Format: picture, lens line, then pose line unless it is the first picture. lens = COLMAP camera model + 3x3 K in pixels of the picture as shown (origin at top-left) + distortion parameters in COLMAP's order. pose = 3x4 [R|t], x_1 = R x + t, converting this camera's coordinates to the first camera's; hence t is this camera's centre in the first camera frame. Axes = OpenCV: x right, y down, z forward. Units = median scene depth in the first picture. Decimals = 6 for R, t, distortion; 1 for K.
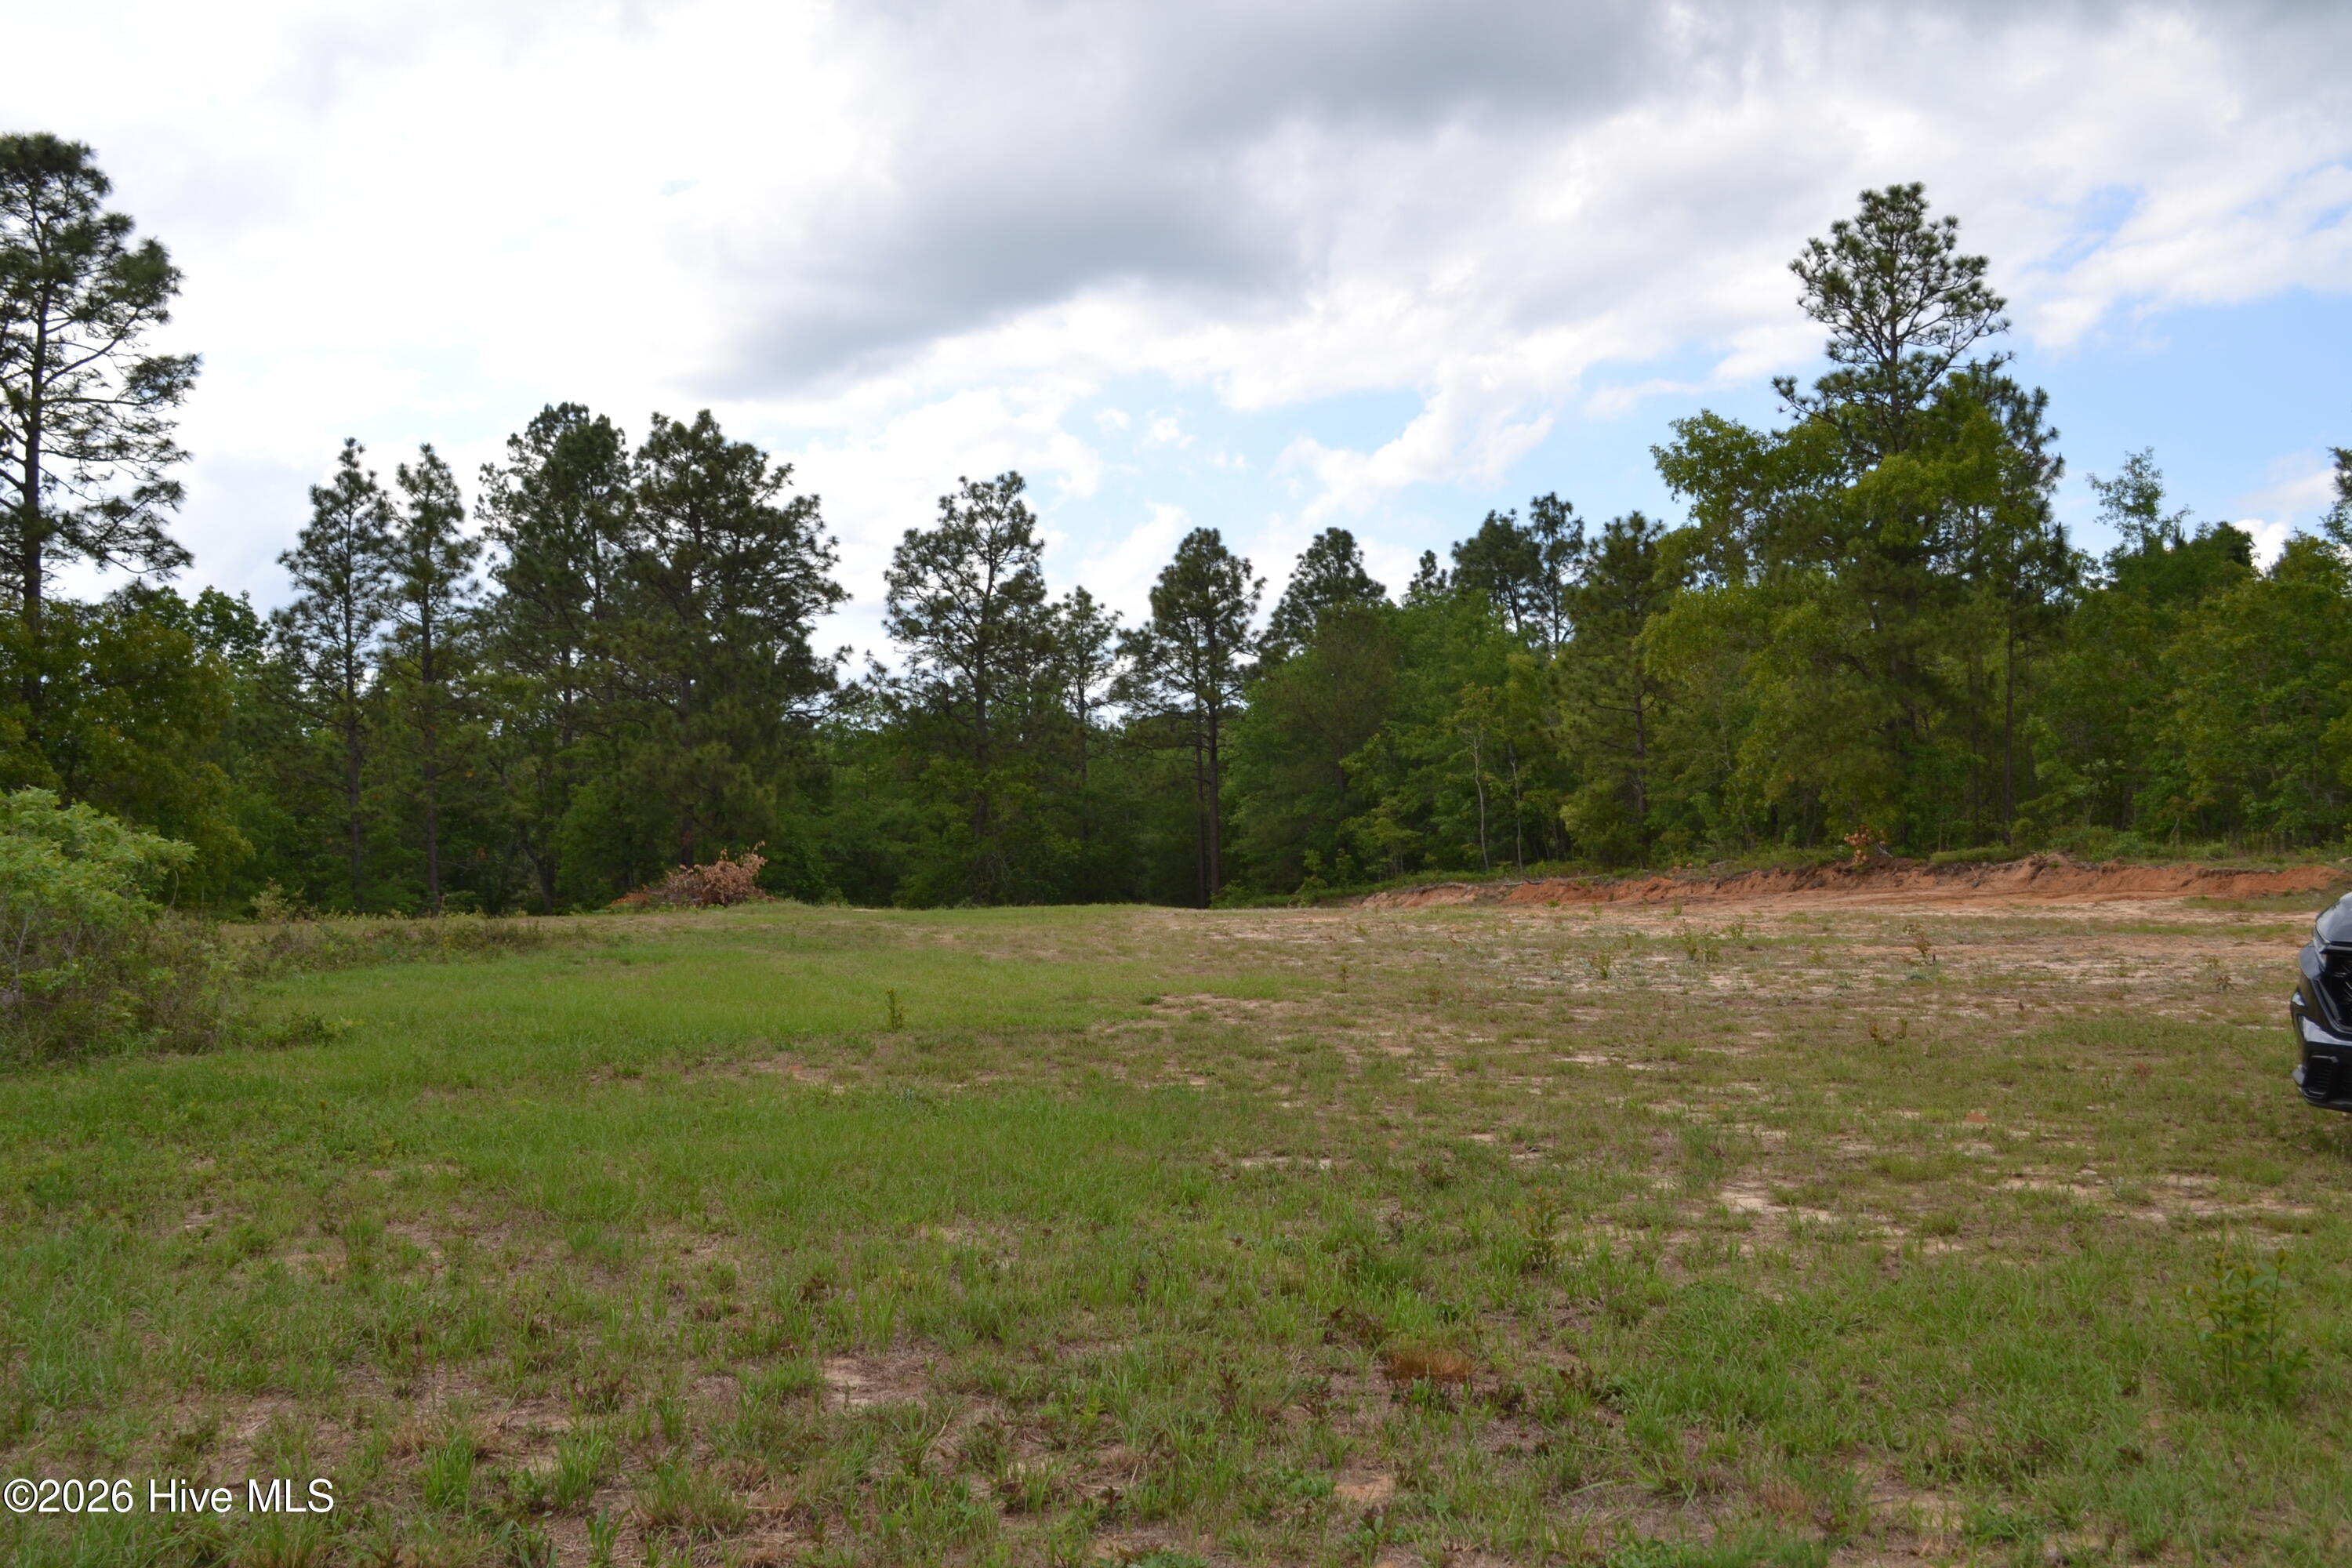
lens RADIAL K [[2387.9, 0, 1184.4], [0, 2387.9, 780.8], [0, 0, 1]] dist [-0.054761, 0.000000]
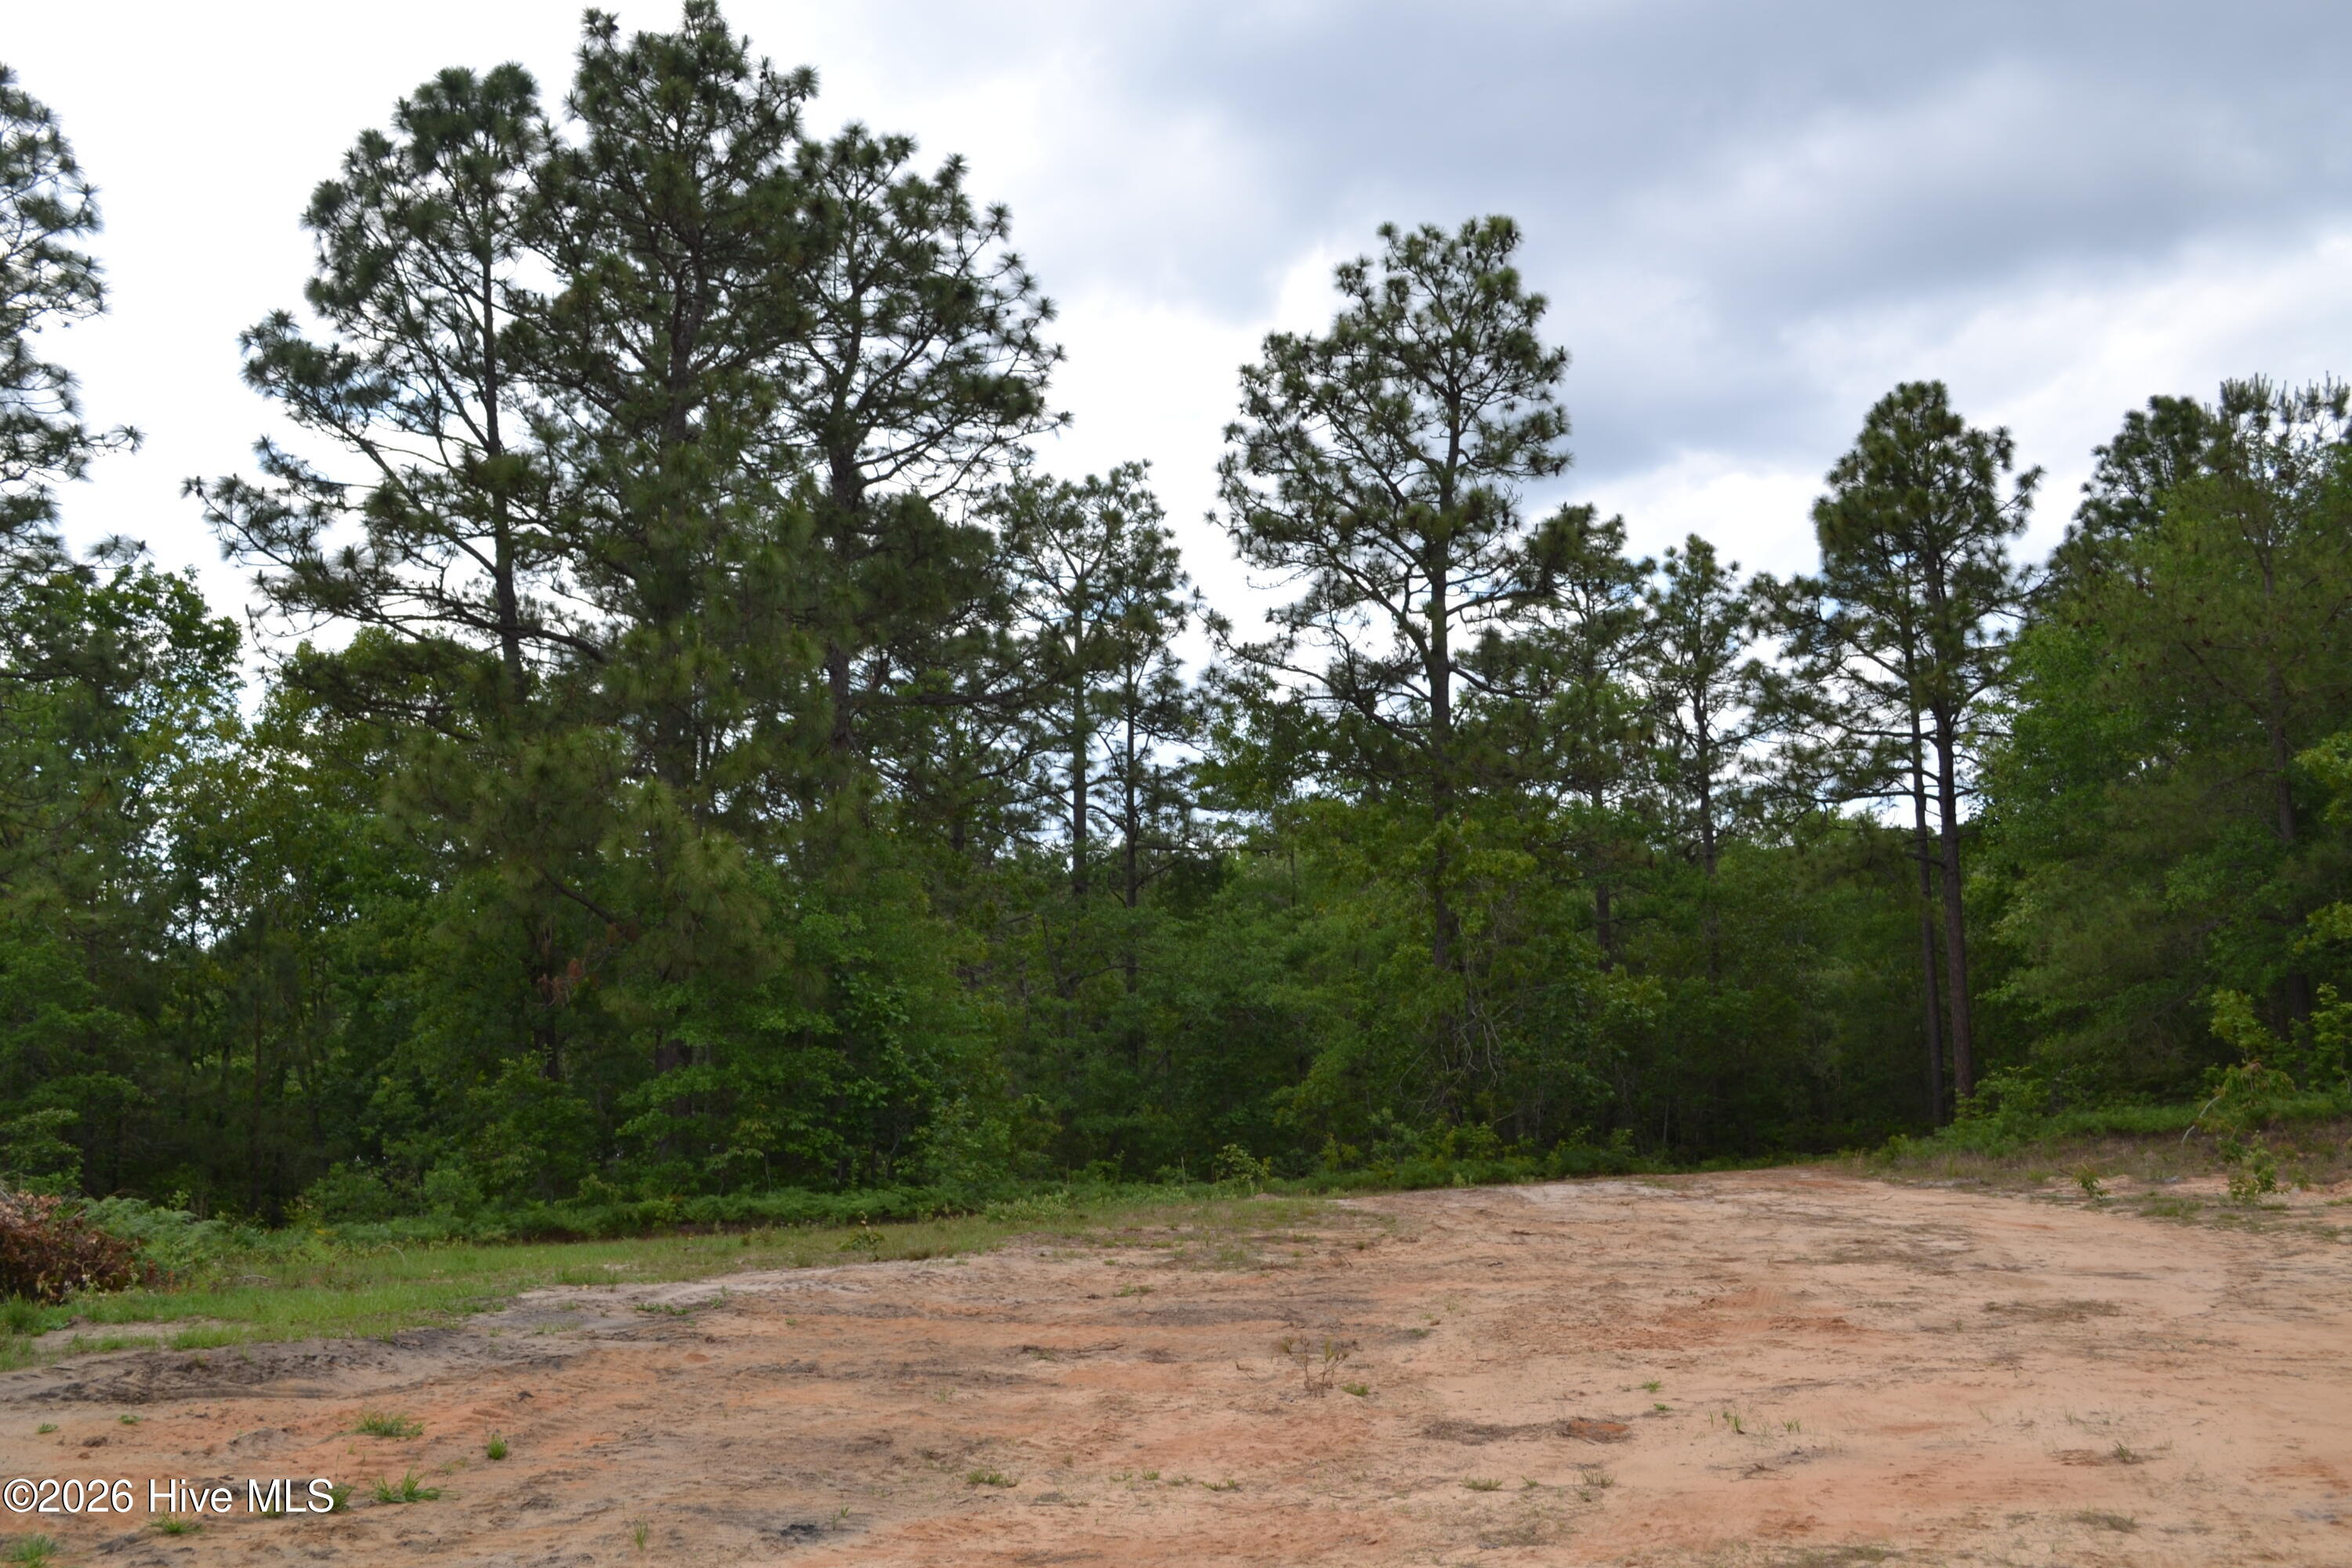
lens RADIAL K [[2387.9, 0, 1166.1], [0, 2387.9, 789.1], [0, 0, 1]] dist [-0.054761, 0.000000]
pose [[0.954044, -0.034269, -0.297700, 0.003509], [0.016282, 0.997900, -0.062693, 0.013768], [0.299223, 0.054965, 0.952599, 0.461230]]
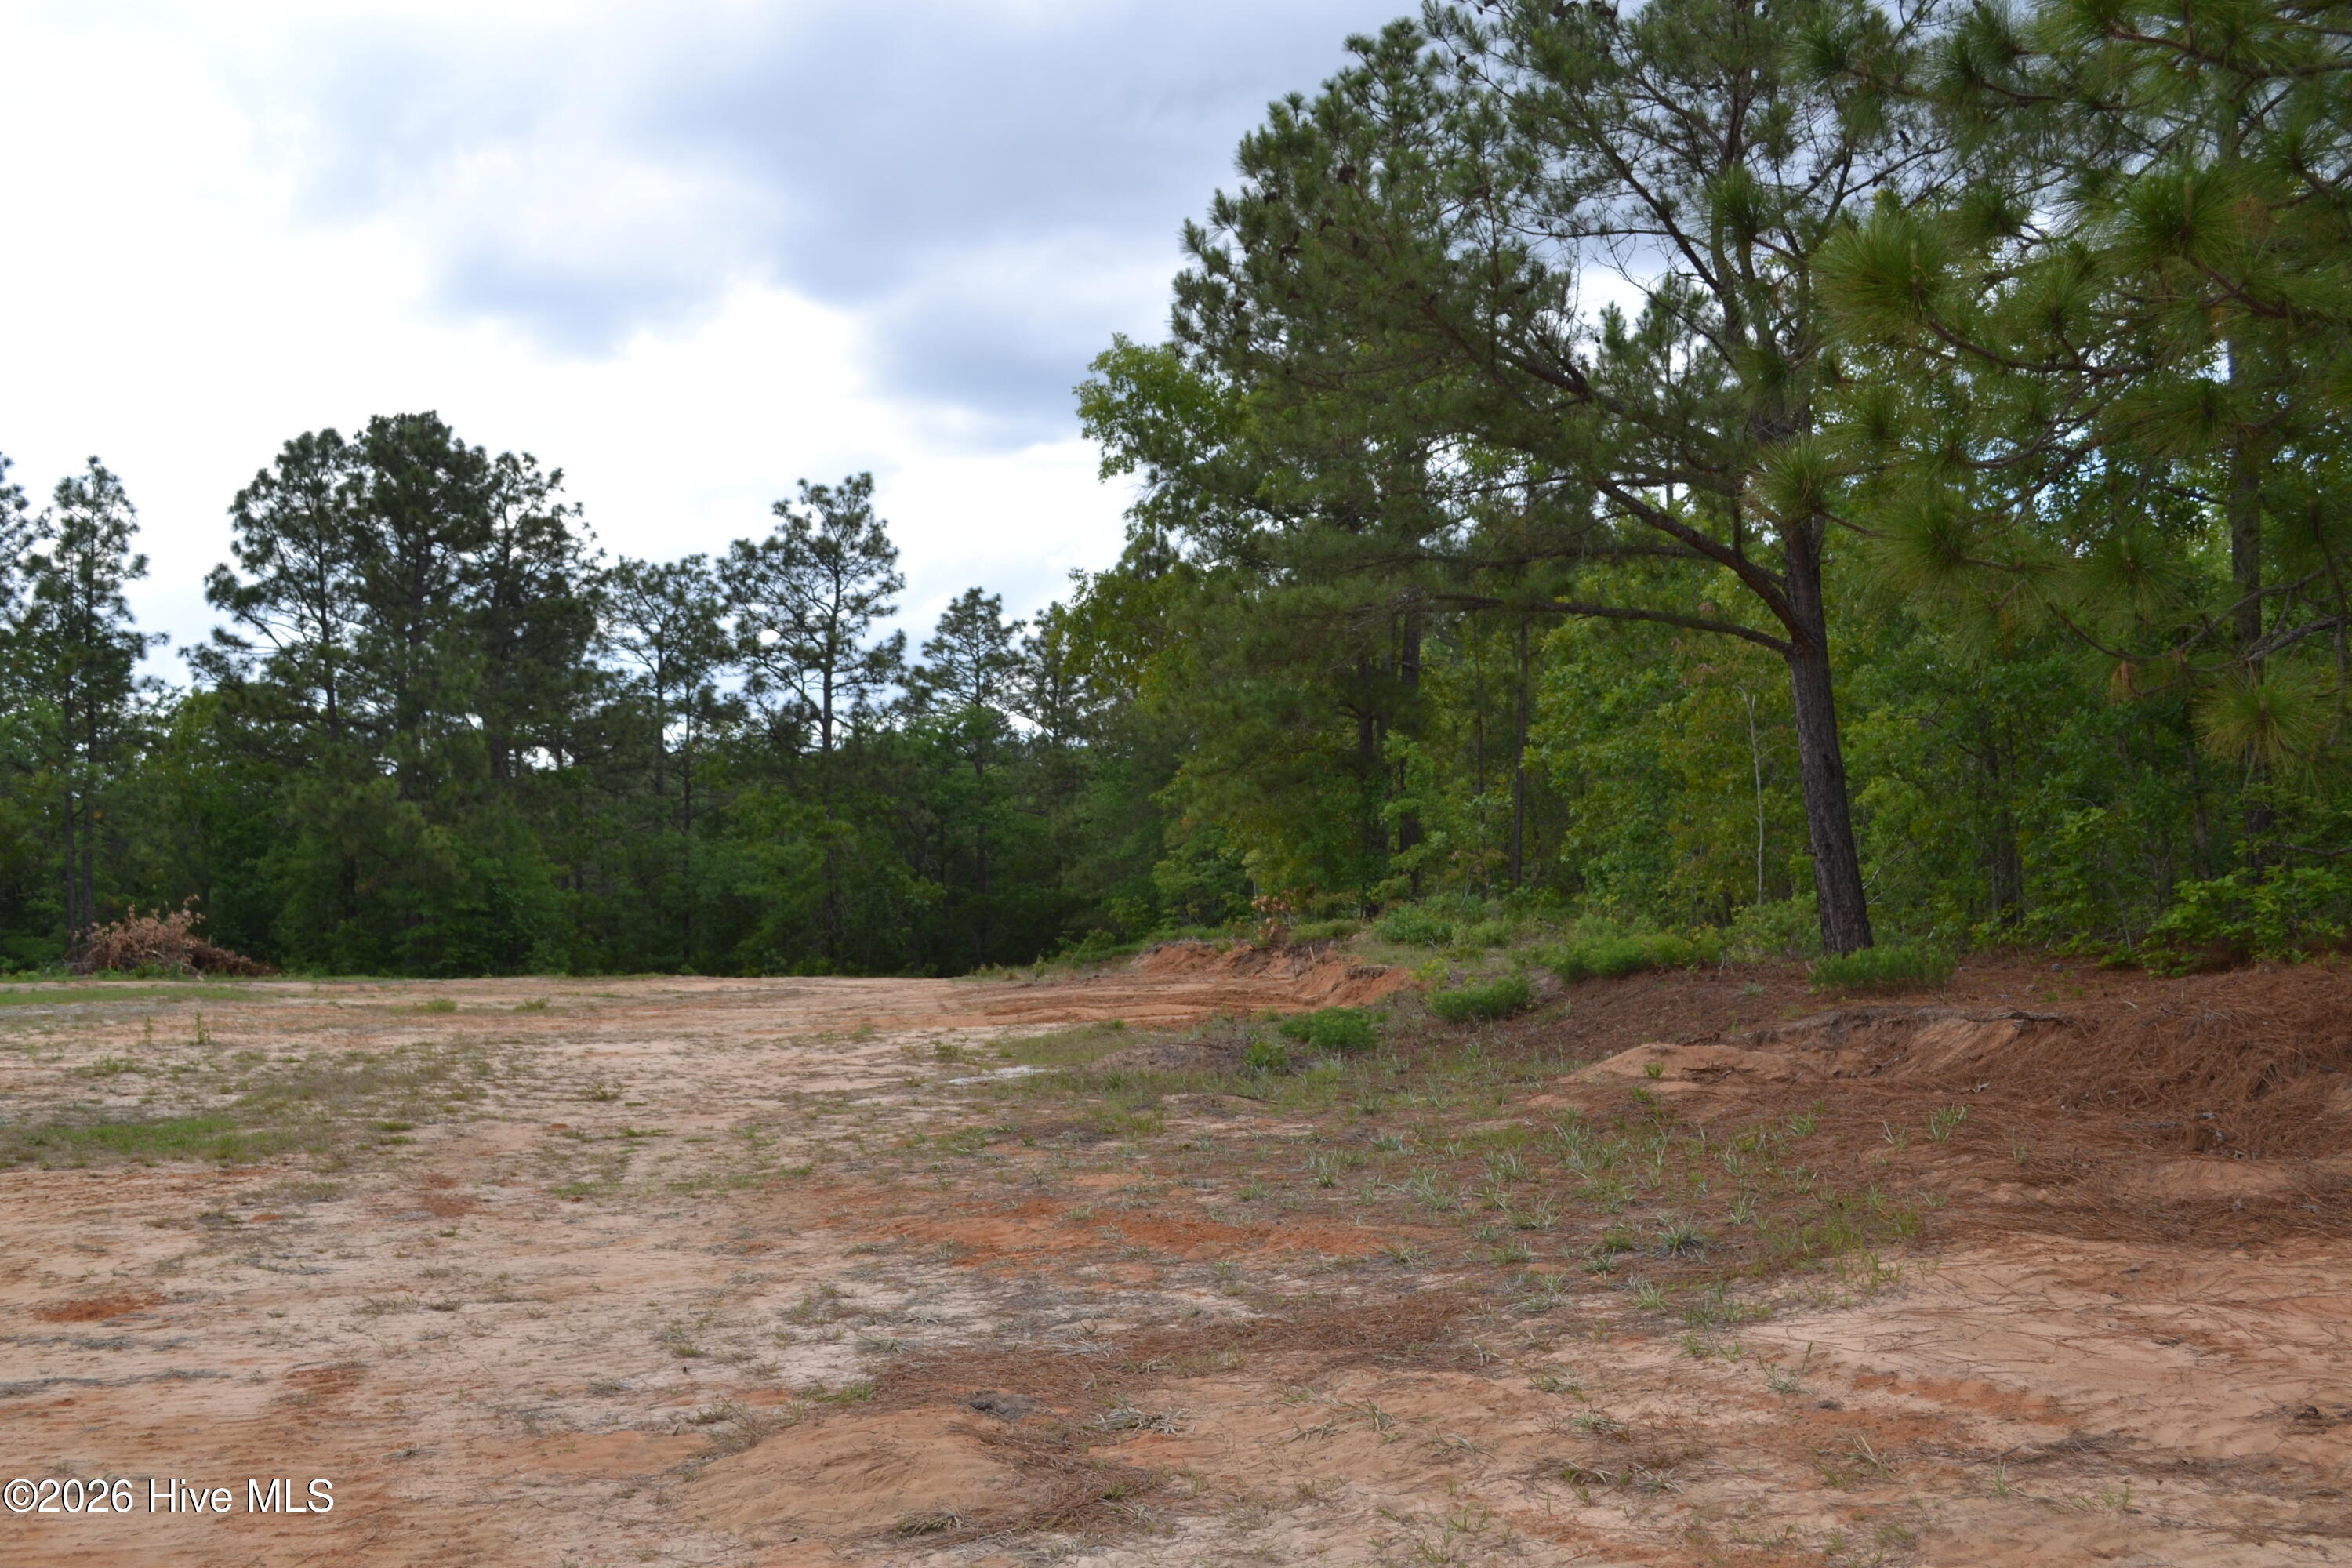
lens RADIAL K [[2387.9, 0, 1167.2], [0, 2387.9, 788.9], [0, 0, 1]] dist [-0.054761, 0.000000]
pose [[0.983501, -0.004260, -0.180854, 0.176790], [0.002835, 0.999963, -0.008140, -0.002746], [0.180882, 0.007493, 0.983476, 0.122947]]
